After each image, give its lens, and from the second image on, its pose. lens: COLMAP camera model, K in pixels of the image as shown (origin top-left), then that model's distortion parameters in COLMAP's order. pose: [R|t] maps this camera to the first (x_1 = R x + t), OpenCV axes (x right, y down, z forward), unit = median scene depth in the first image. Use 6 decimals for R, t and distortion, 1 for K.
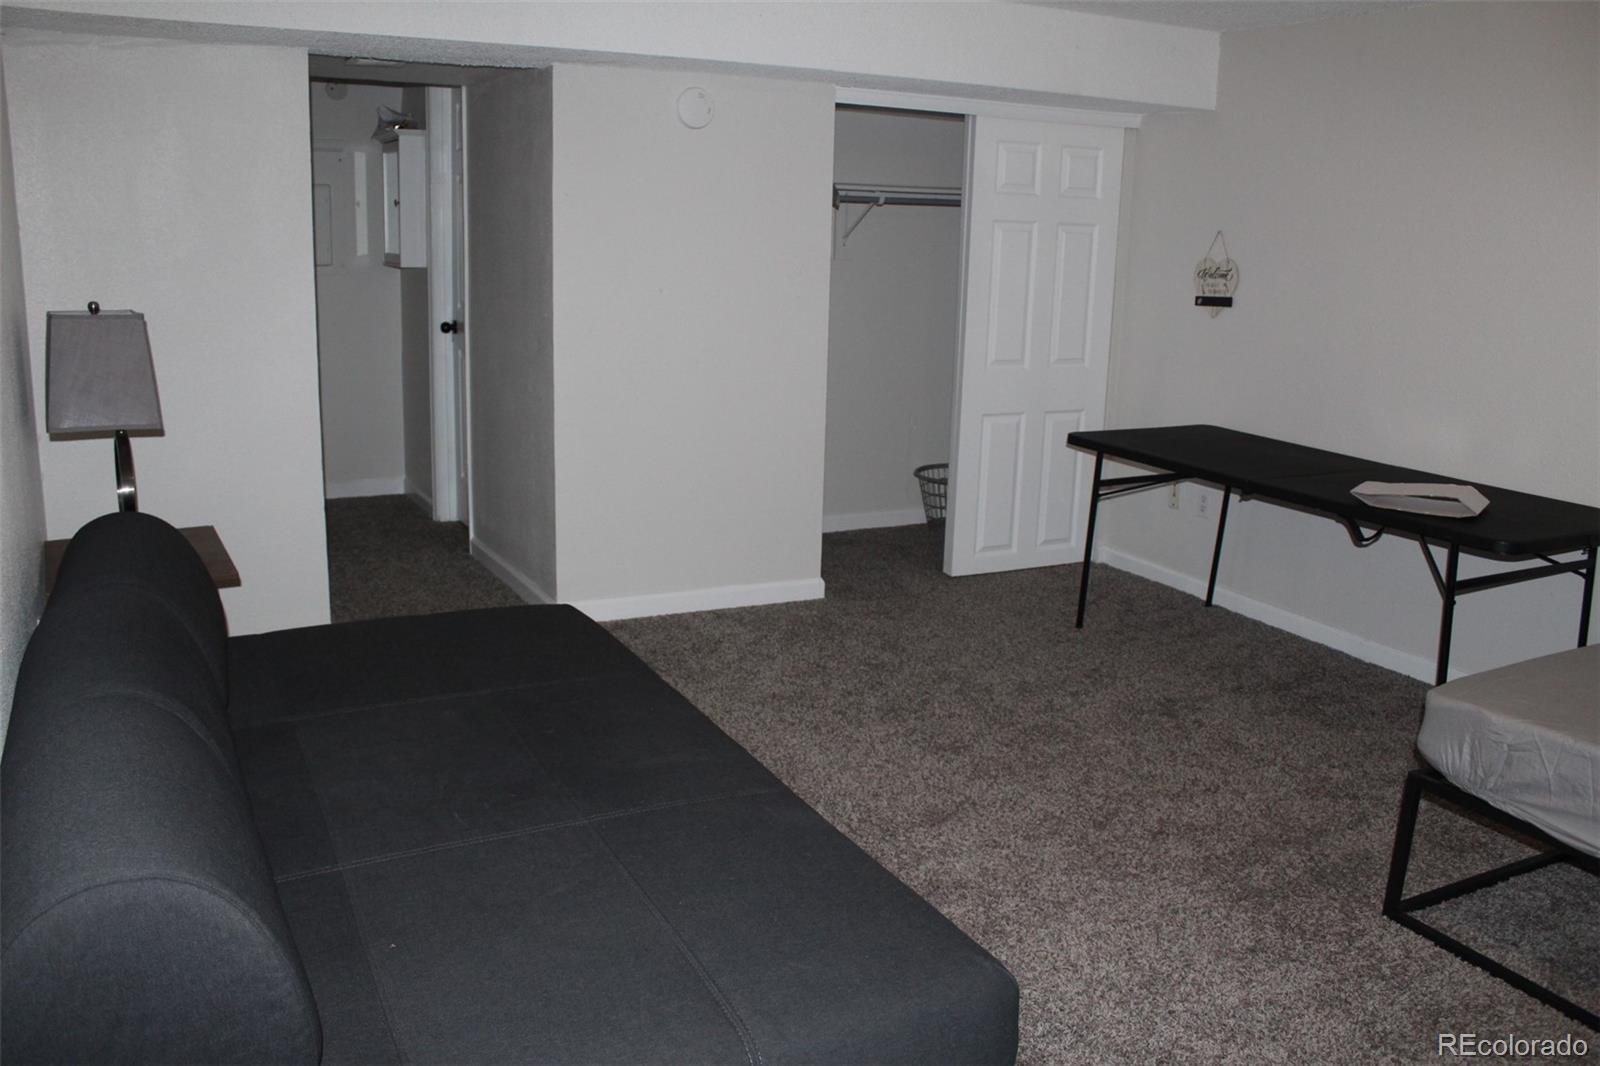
lens RADIAL K [[1337.6, 0, 800.0], [0, 1337.6, 533.0], [0, 0, 1]] dist [-0.161805, 0.149561]
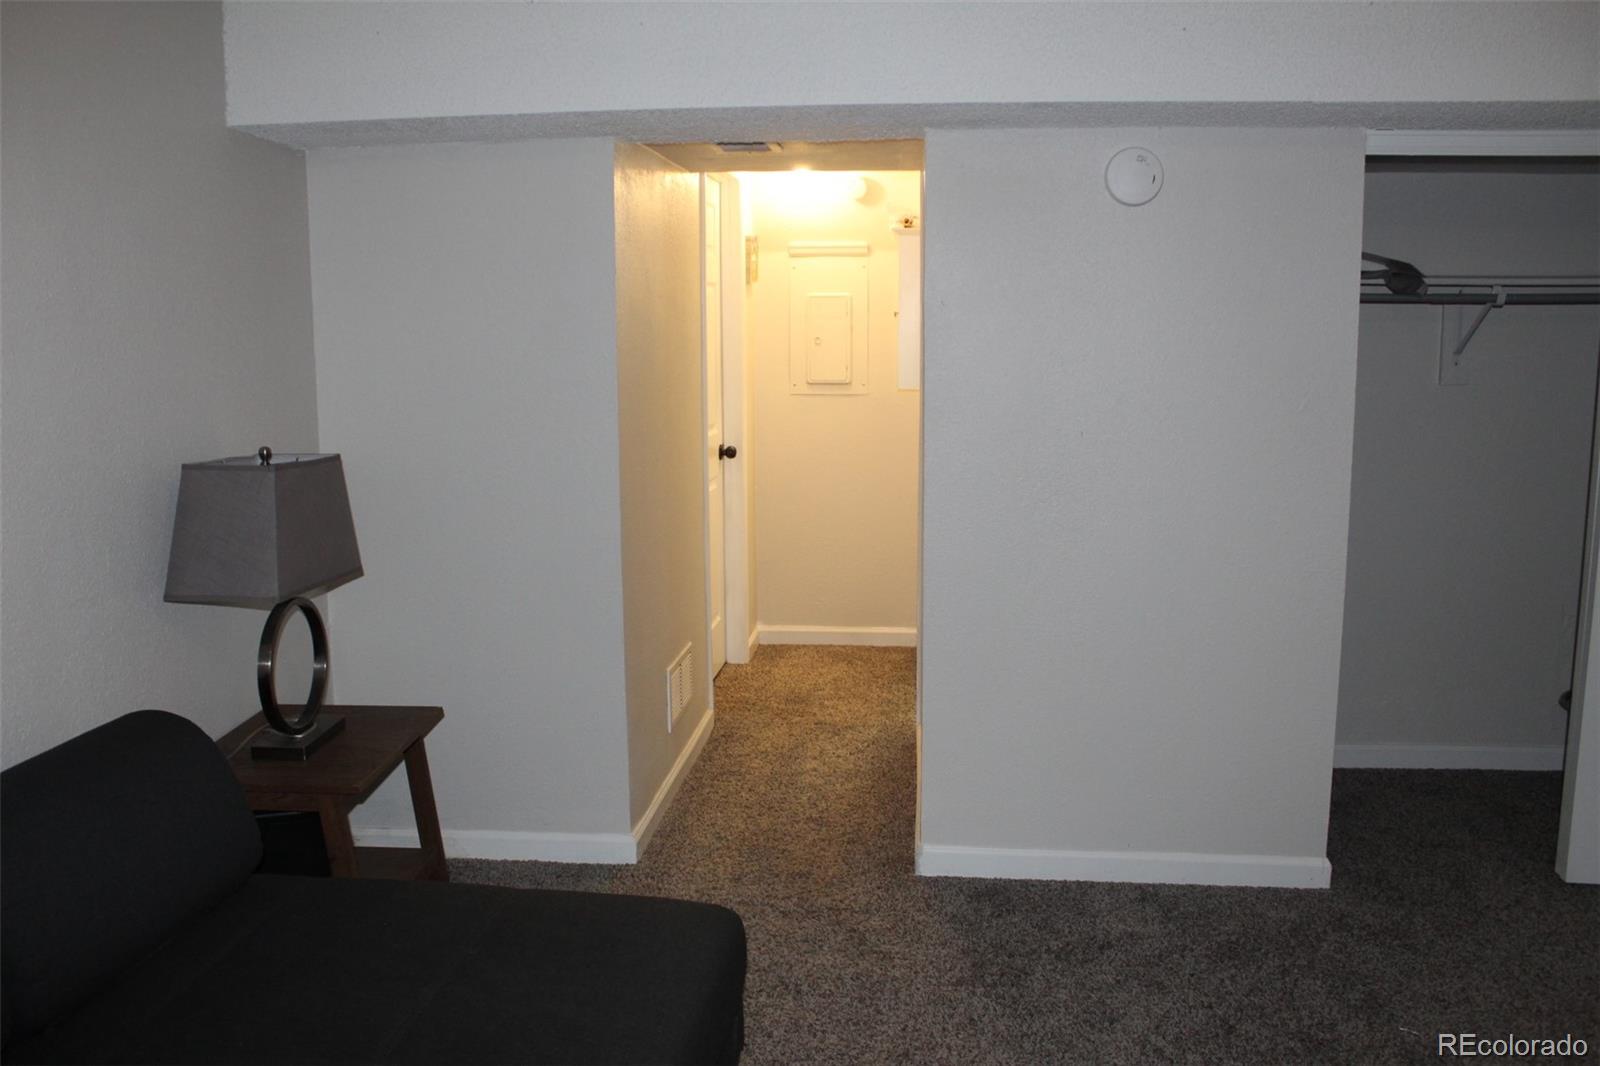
lens RADIAL K [[1337.6, 0, 800.0], [0, 1337.6, 533.0], [0, 0, 1]] dist [-0.161805, 0.149561]
pose [[0.830865, 0.059041, -0.553333, 0.167443], [-0.100050, 0.994001, -0.044171, -0.083714], [0.547406, 0.092061, 0.831788, 0.331776]]
